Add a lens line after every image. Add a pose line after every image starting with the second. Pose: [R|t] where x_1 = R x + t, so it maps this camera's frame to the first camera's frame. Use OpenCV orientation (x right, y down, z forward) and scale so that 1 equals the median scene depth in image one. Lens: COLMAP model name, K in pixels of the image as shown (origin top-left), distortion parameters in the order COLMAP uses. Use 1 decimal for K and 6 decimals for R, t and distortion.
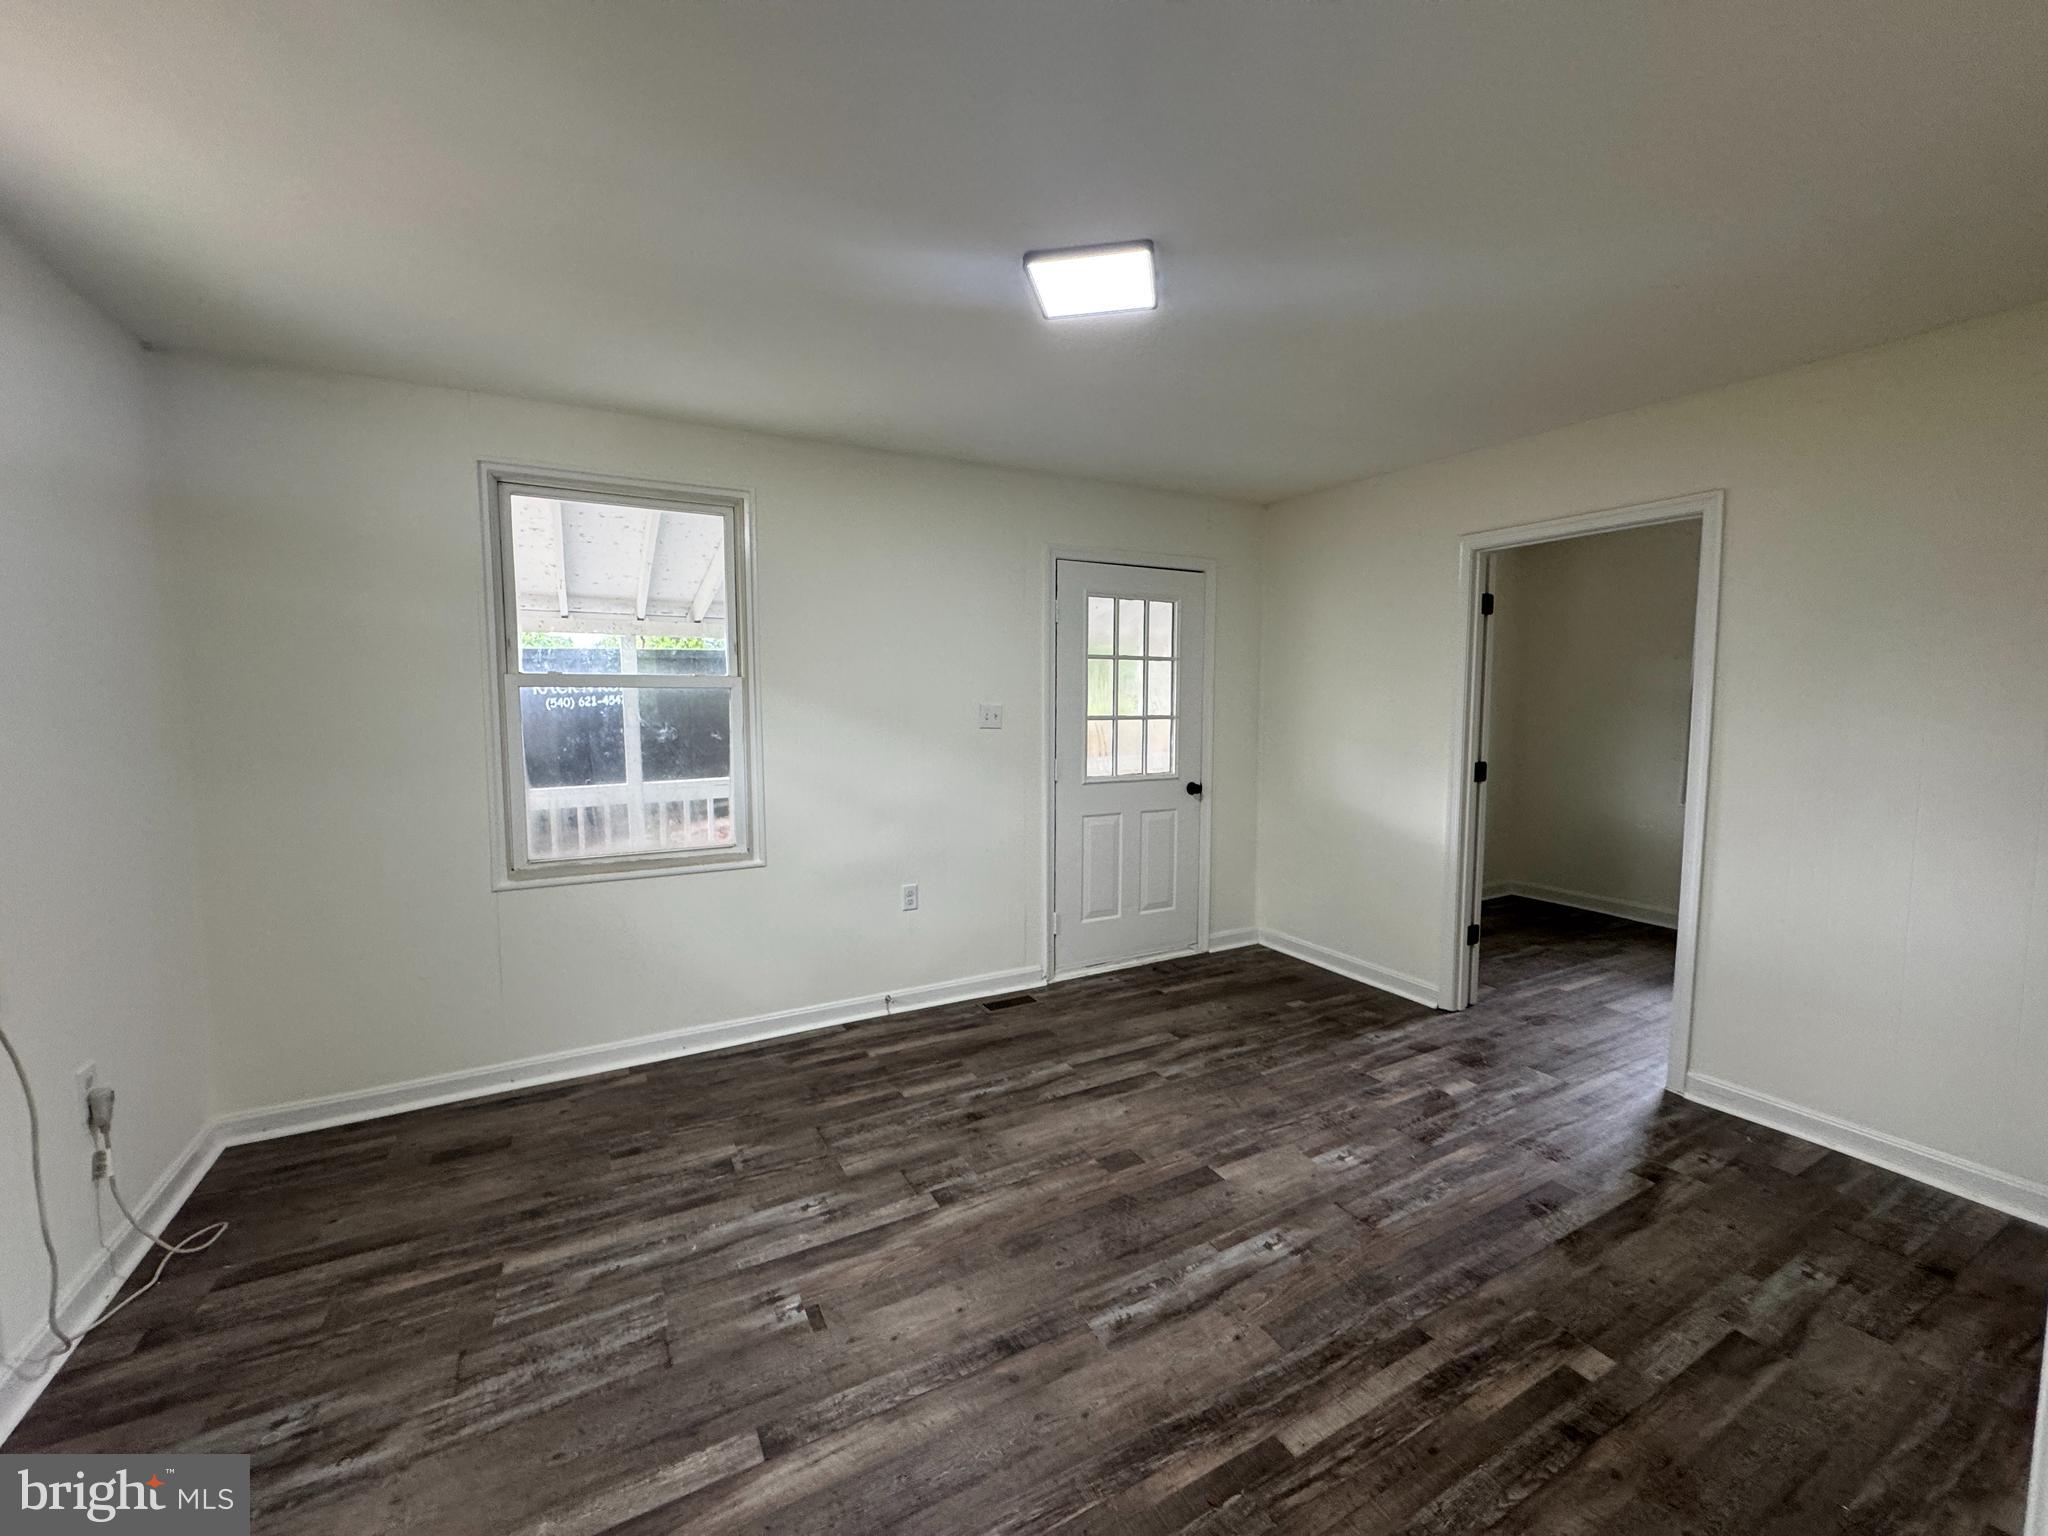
lens RADIAL K [[816.9, 0, 1021.5], [0, 816.9, 763.2], [0, 0, 1]] dist [-0.000368, 0.000002]
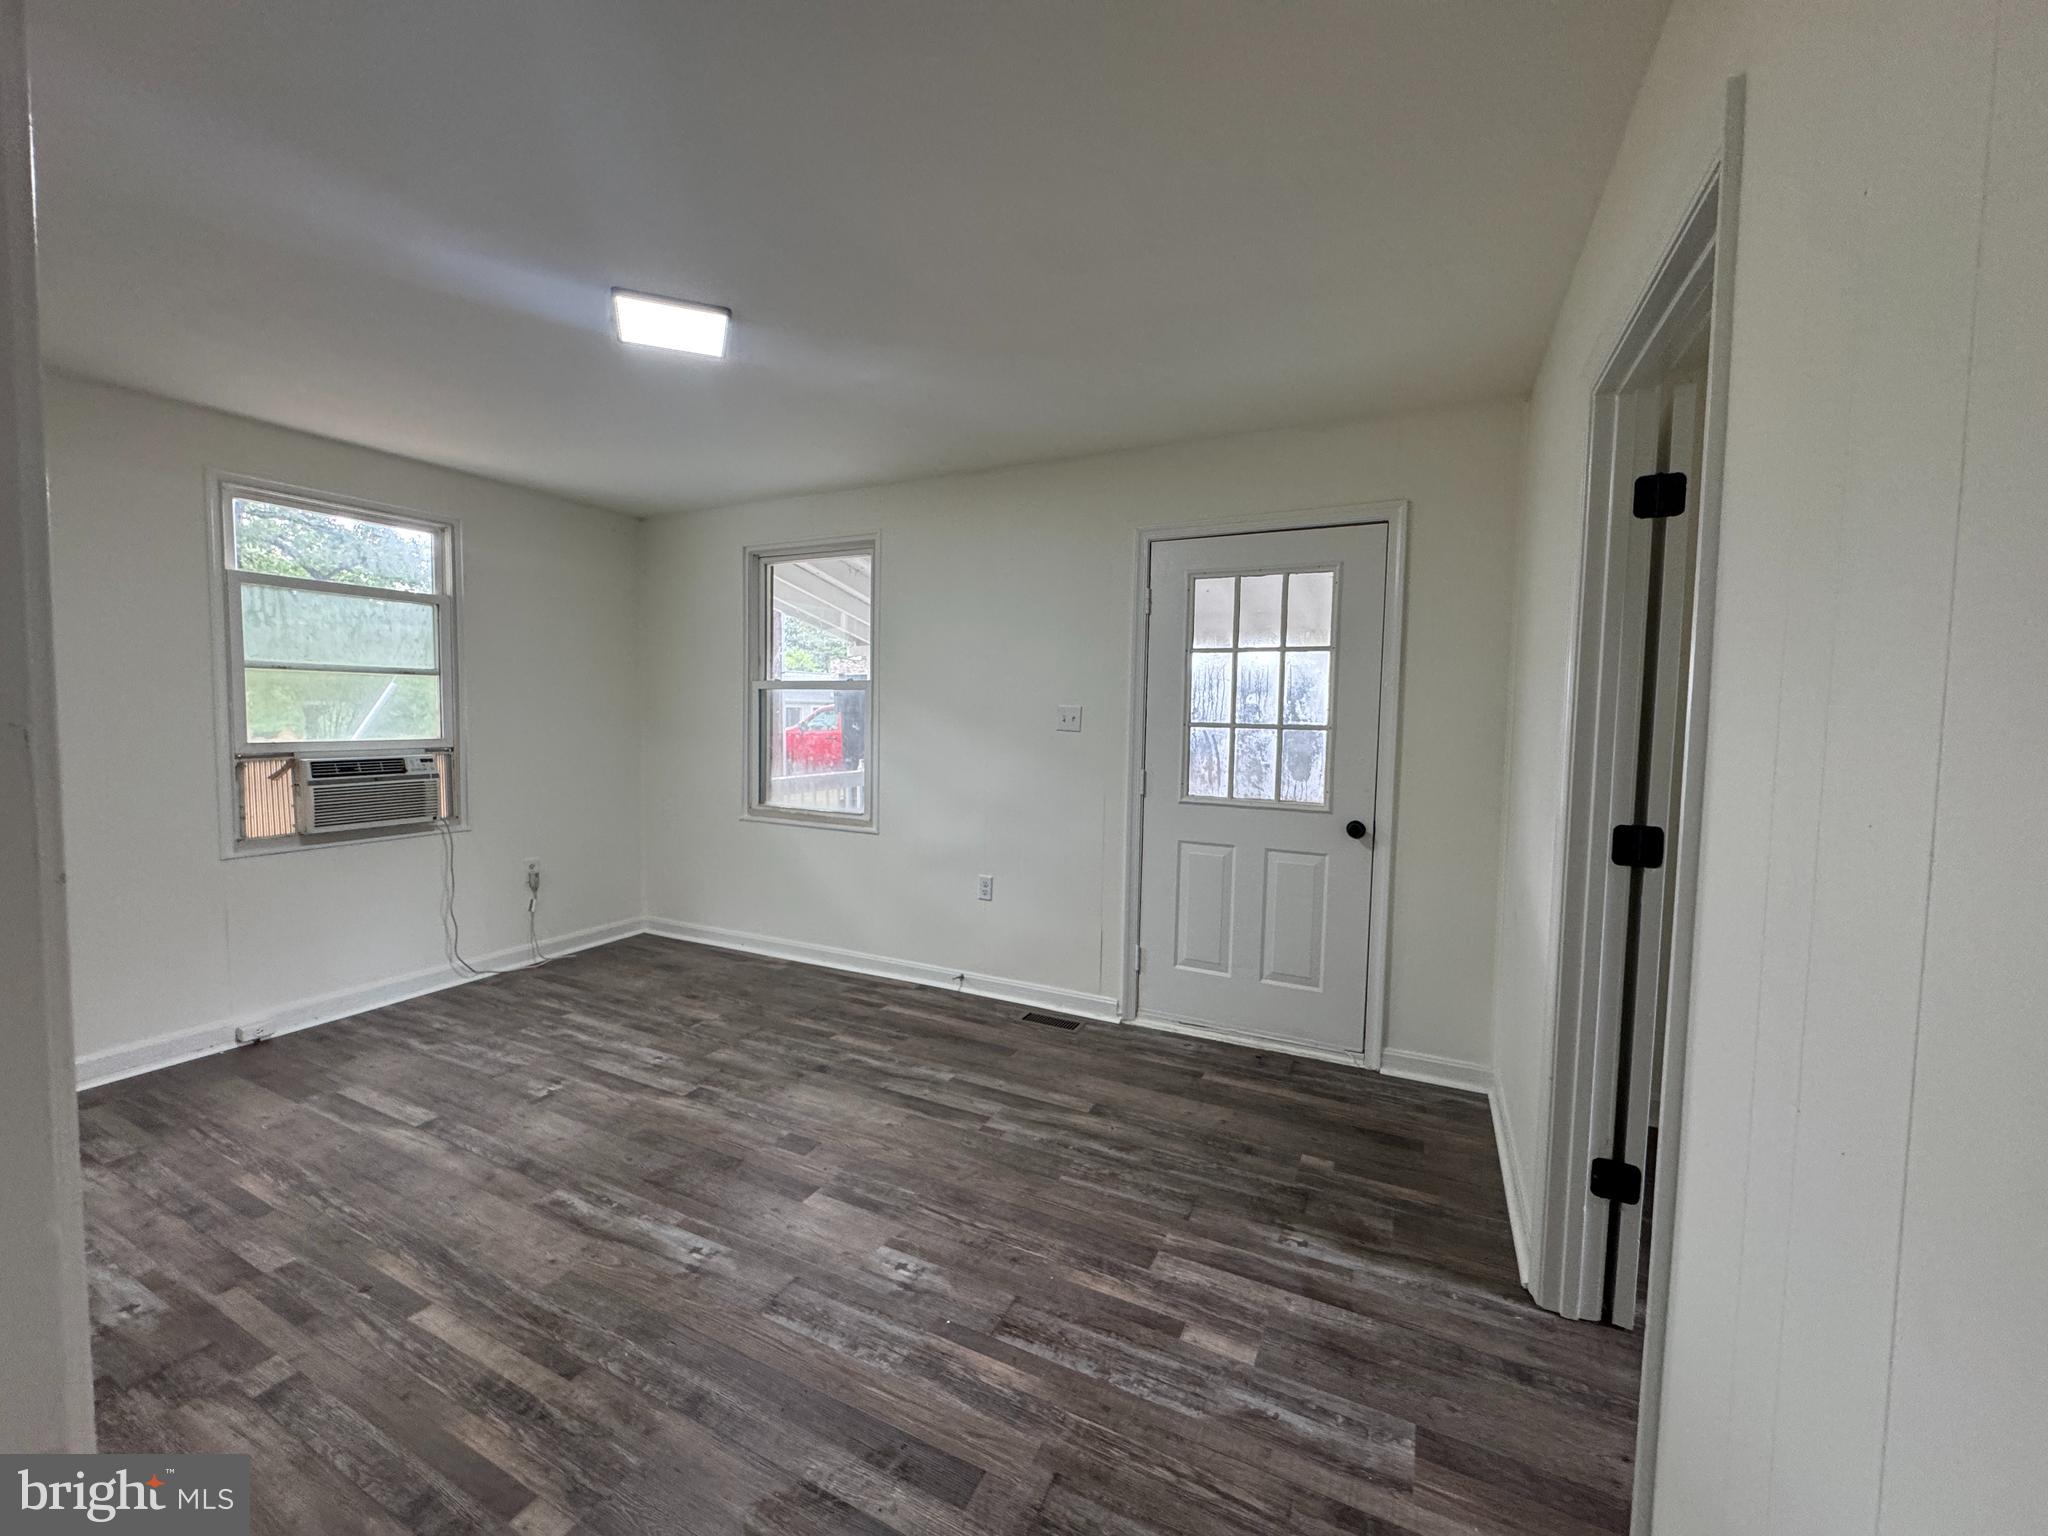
lens RADIAL K [[816.9, 0, 1021.5], [0, 816.9, 763.2], [0, 0, 1]] dist [-0.000368, 0.000002]
pose [[0.570631, 0.058498, -0.819121, 0.921432], [-0.083469, 0.996425, 0.013013, -0.016542], [0.816954, 0.060946, 0.573474, 0.526789]]
